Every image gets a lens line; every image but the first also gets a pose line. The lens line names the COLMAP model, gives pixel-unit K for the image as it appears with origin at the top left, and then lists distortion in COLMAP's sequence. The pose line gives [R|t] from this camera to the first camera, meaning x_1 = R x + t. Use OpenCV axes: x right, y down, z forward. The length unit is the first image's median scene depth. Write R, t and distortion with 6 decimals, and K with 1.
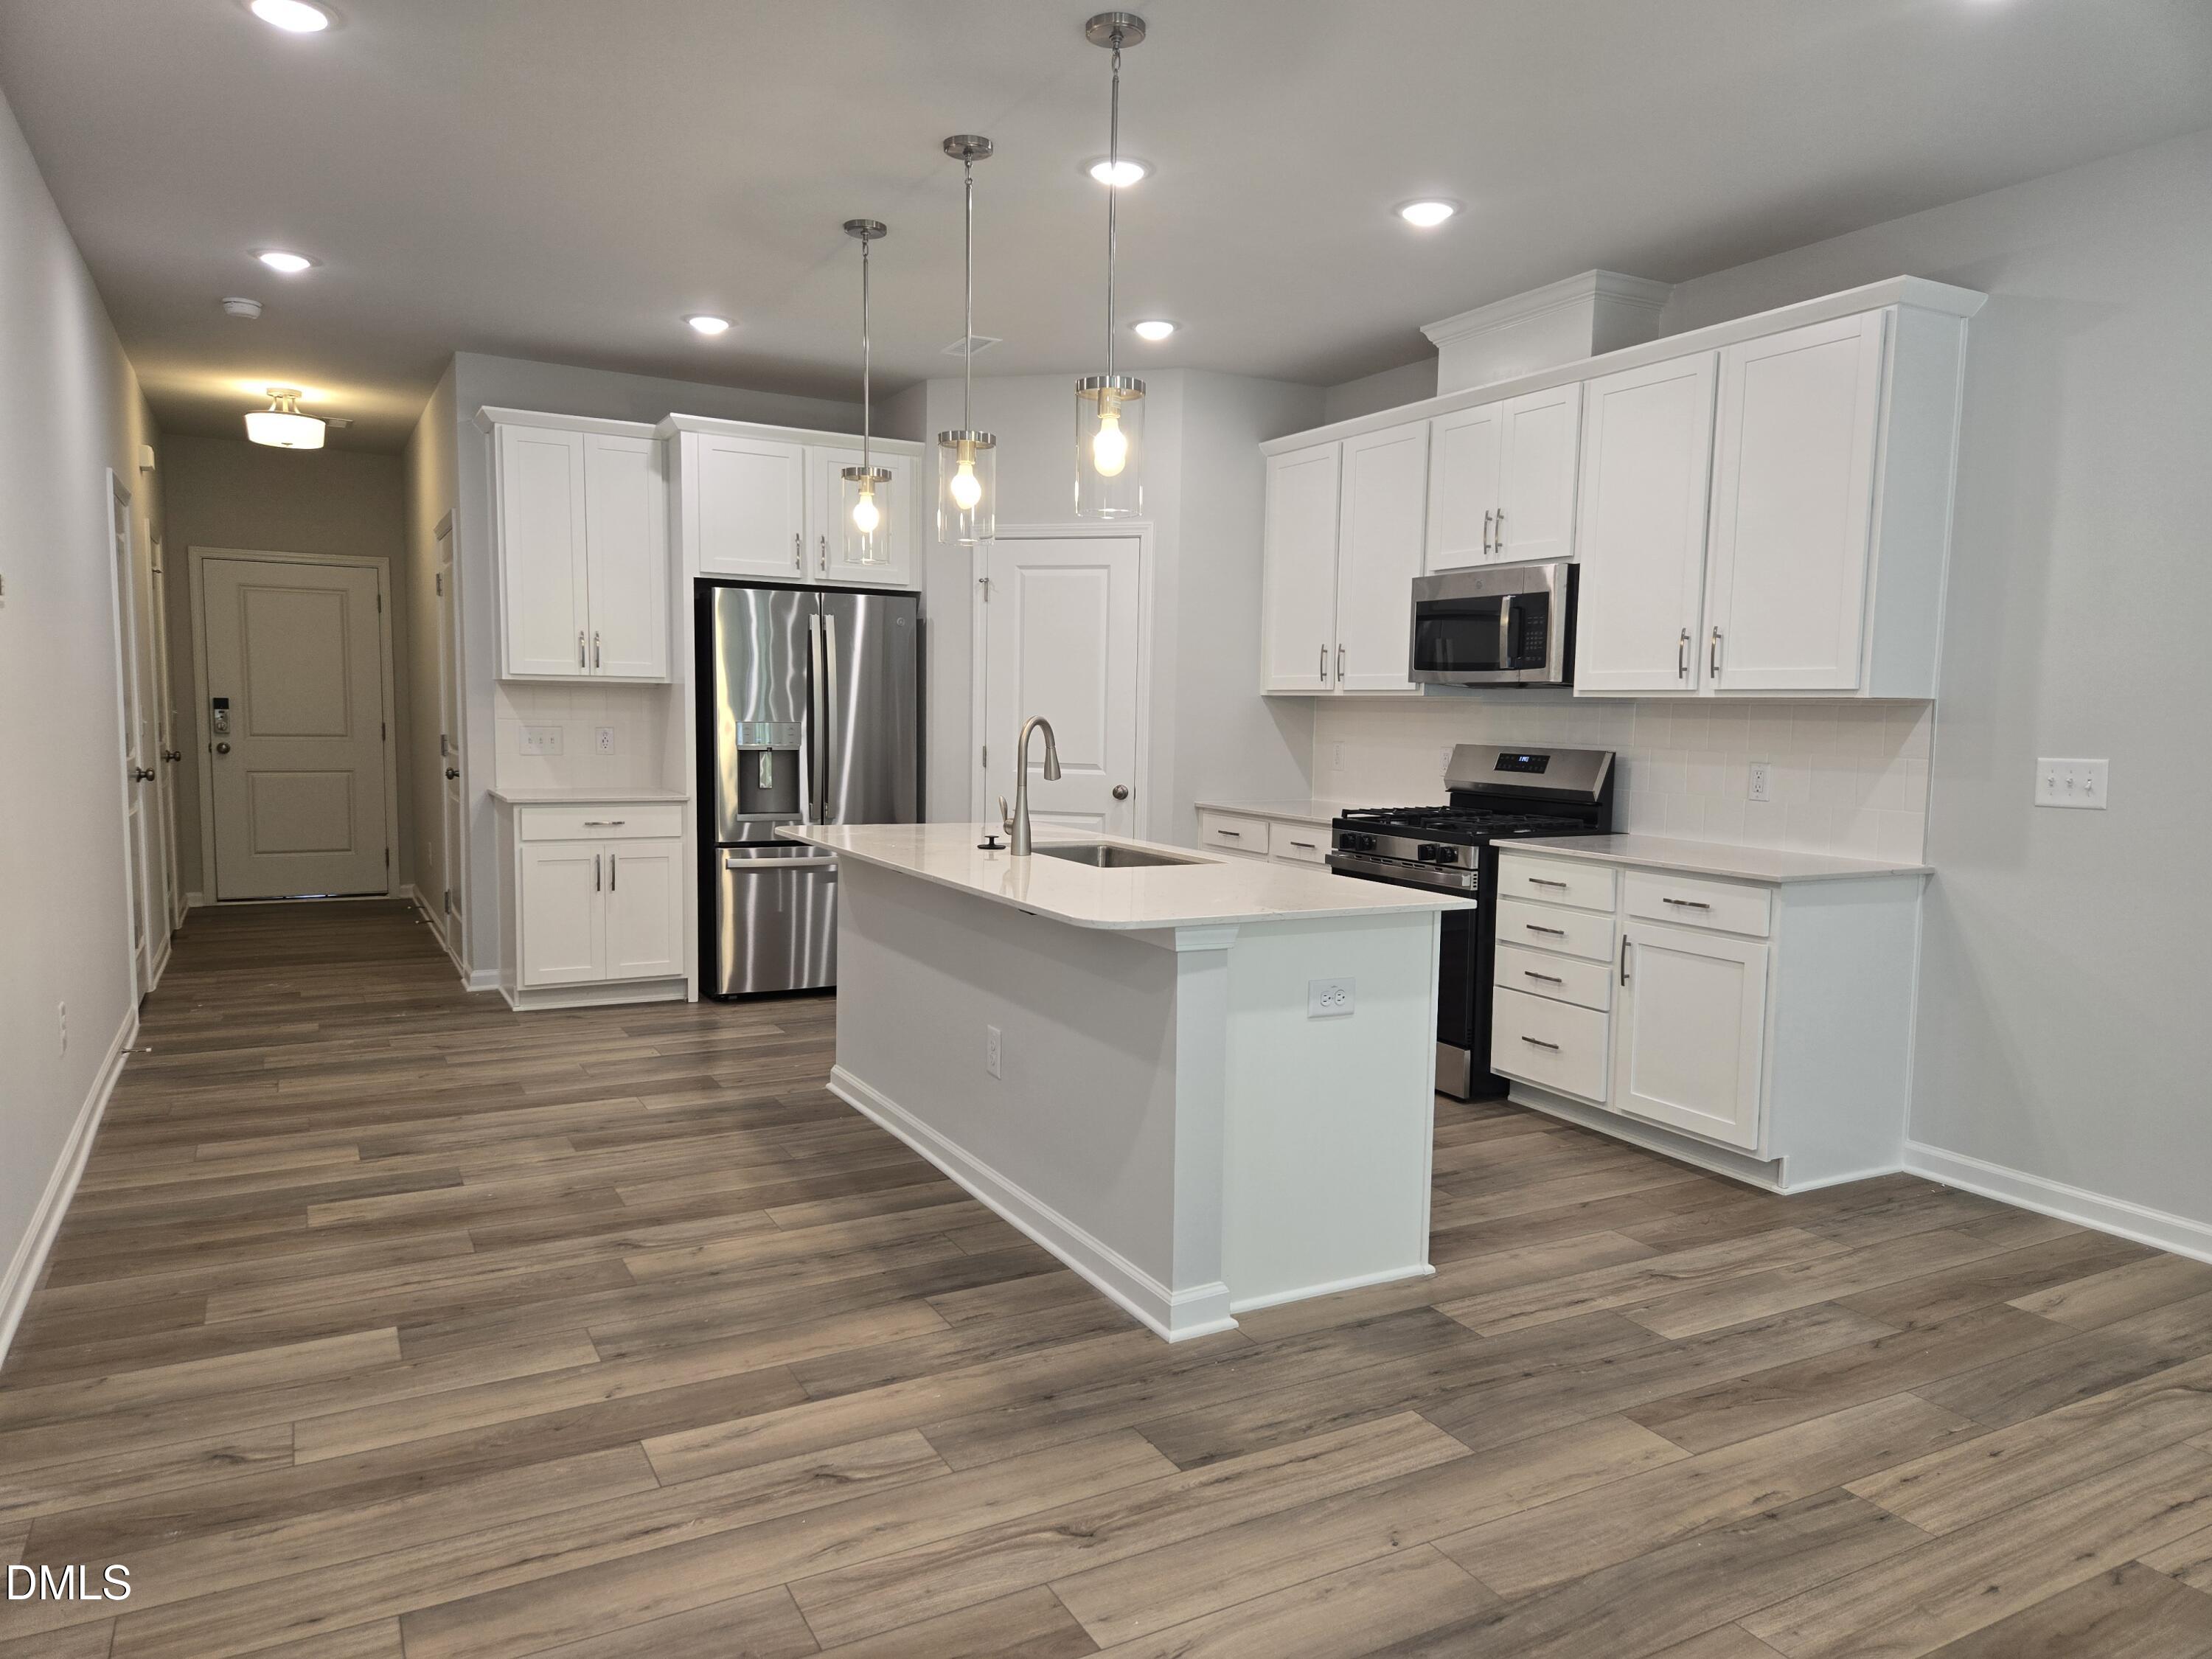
lens RADIAL K [[1477.9, 0, 1106.9], [0, 1477.9, 843.9], [0, 0, 1]] dist [0.074667, -0.057209]
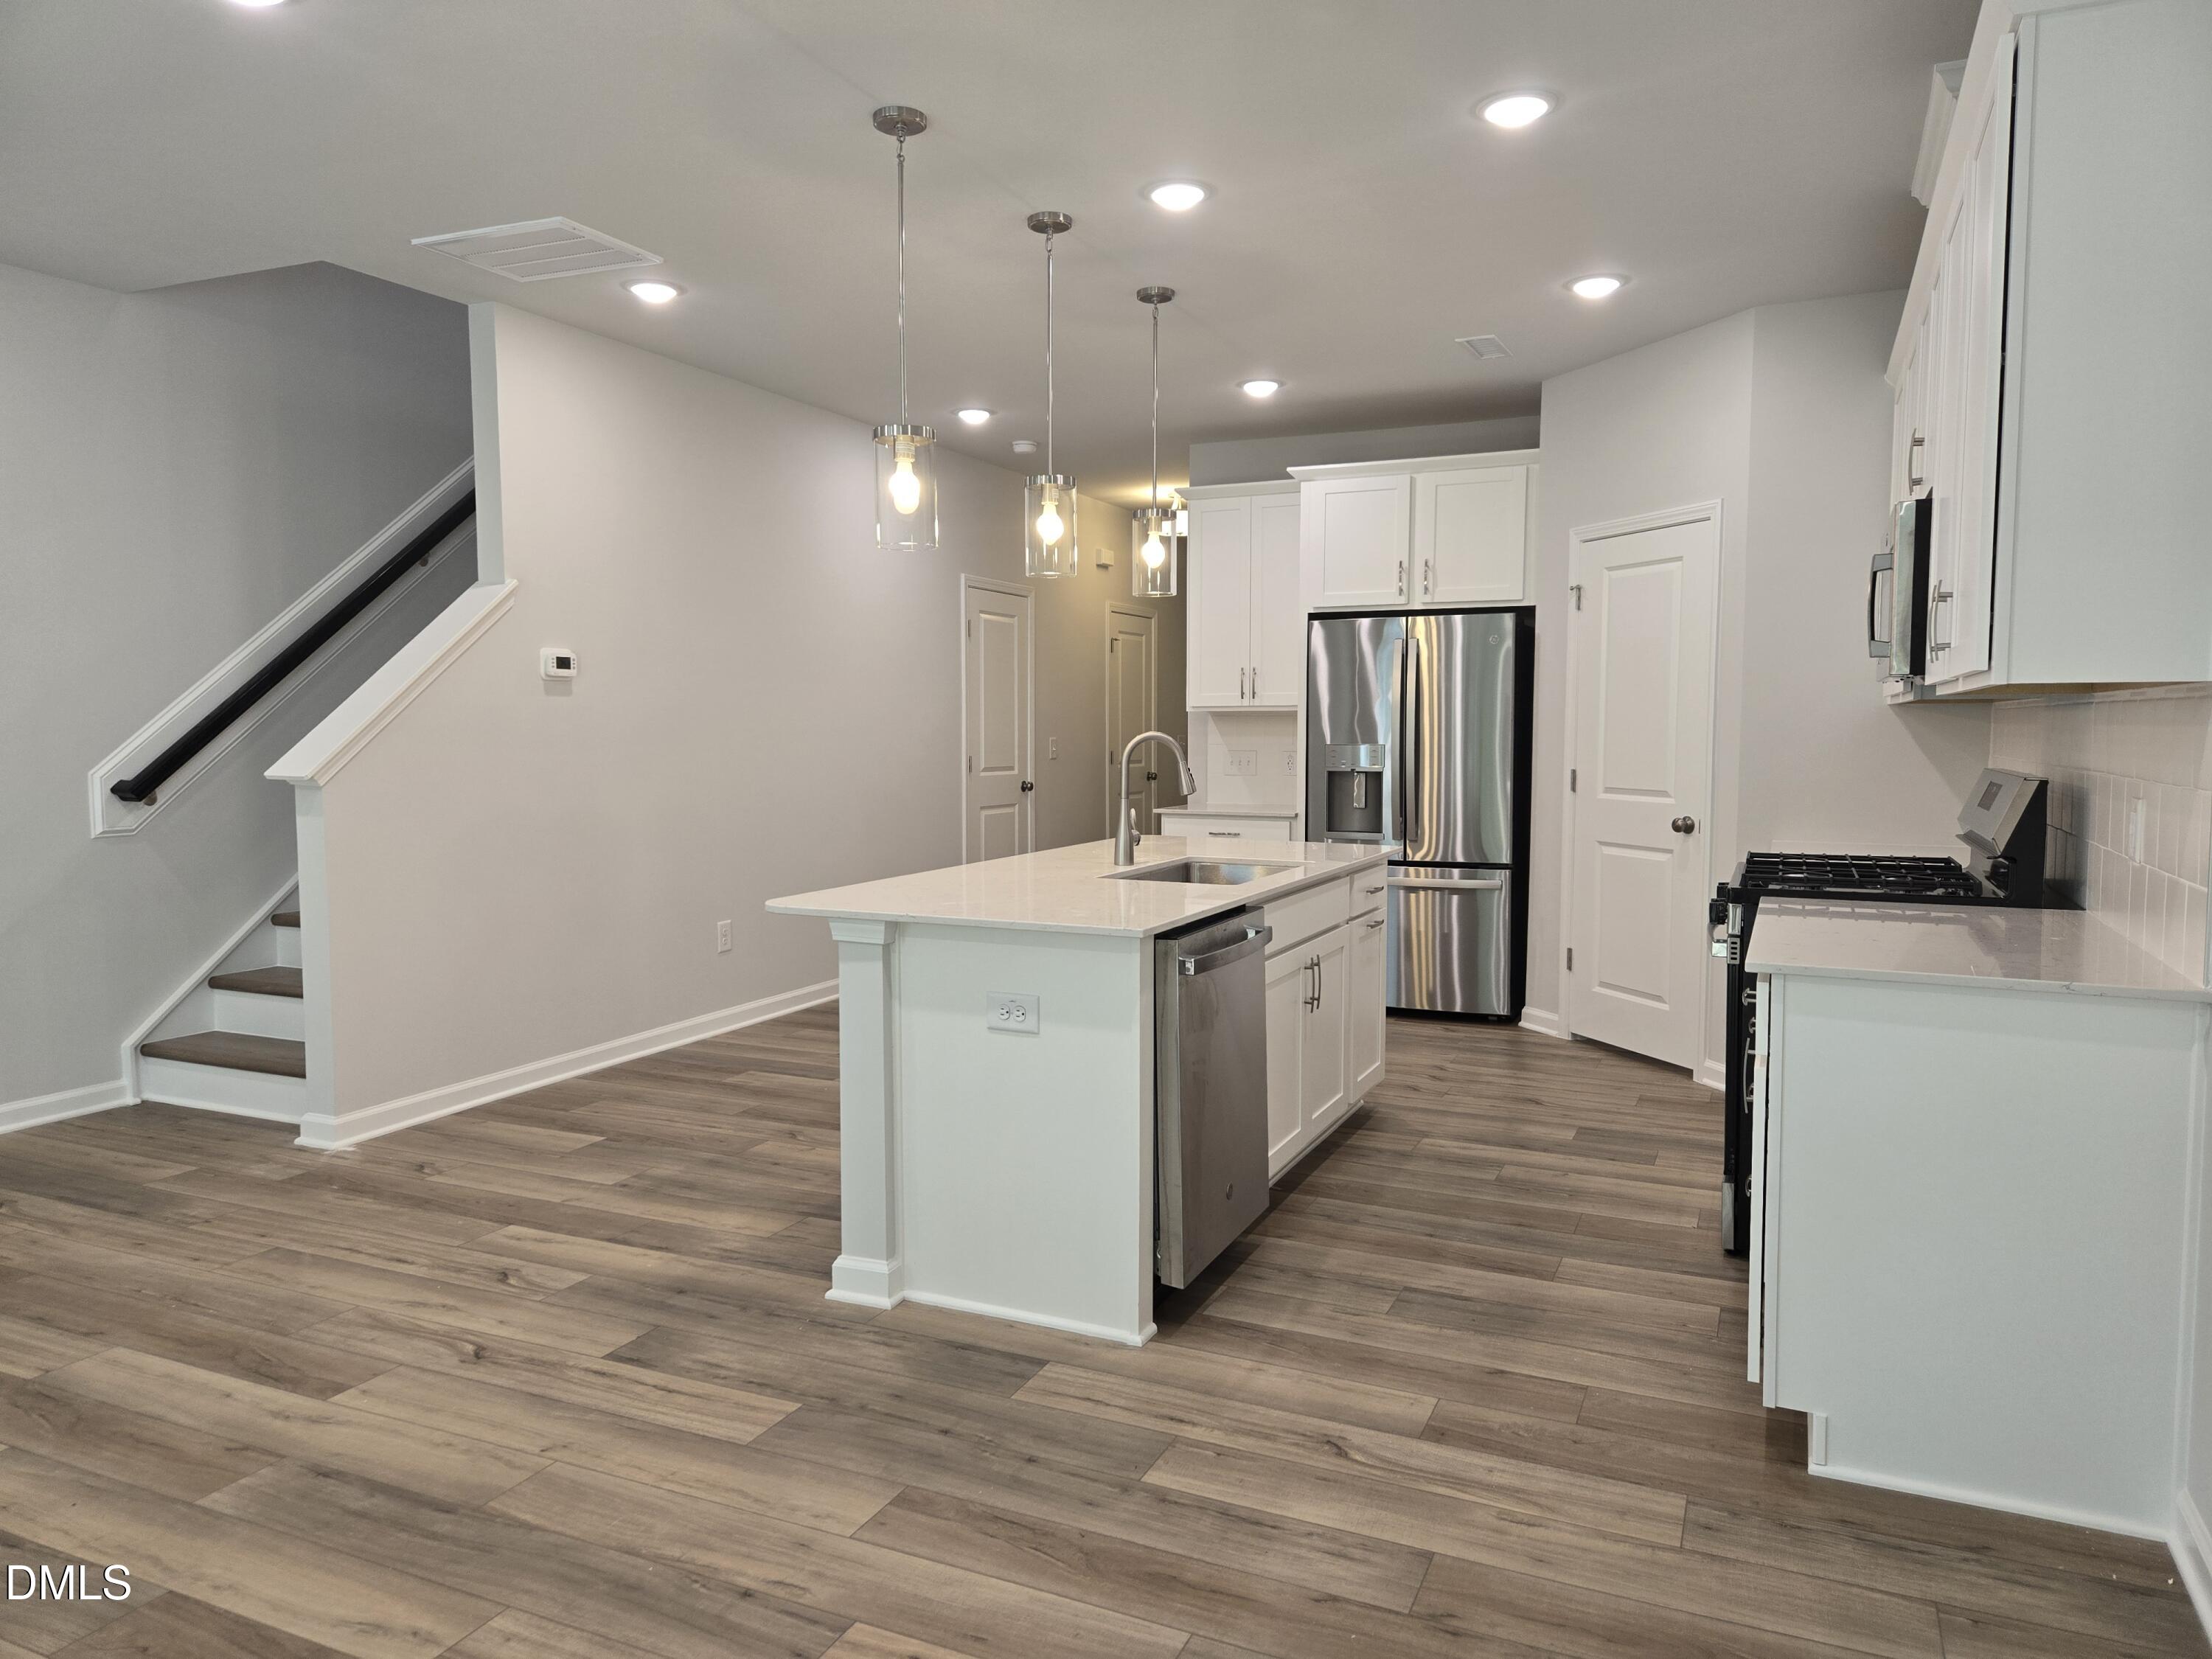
lens RADIAL K [[1477.9, 0, 1099.7], [0, 1477.9, 818.0], [0, 0, 1]] dist [0.074667, -0.057209]
pose [[0.594688, 0.033488, -0.803259, 0.773883], [-0.065643, 0.997819, -0.006999, -0.017269], [0.801272, 0.056891, 0.595589, 0.365706]]
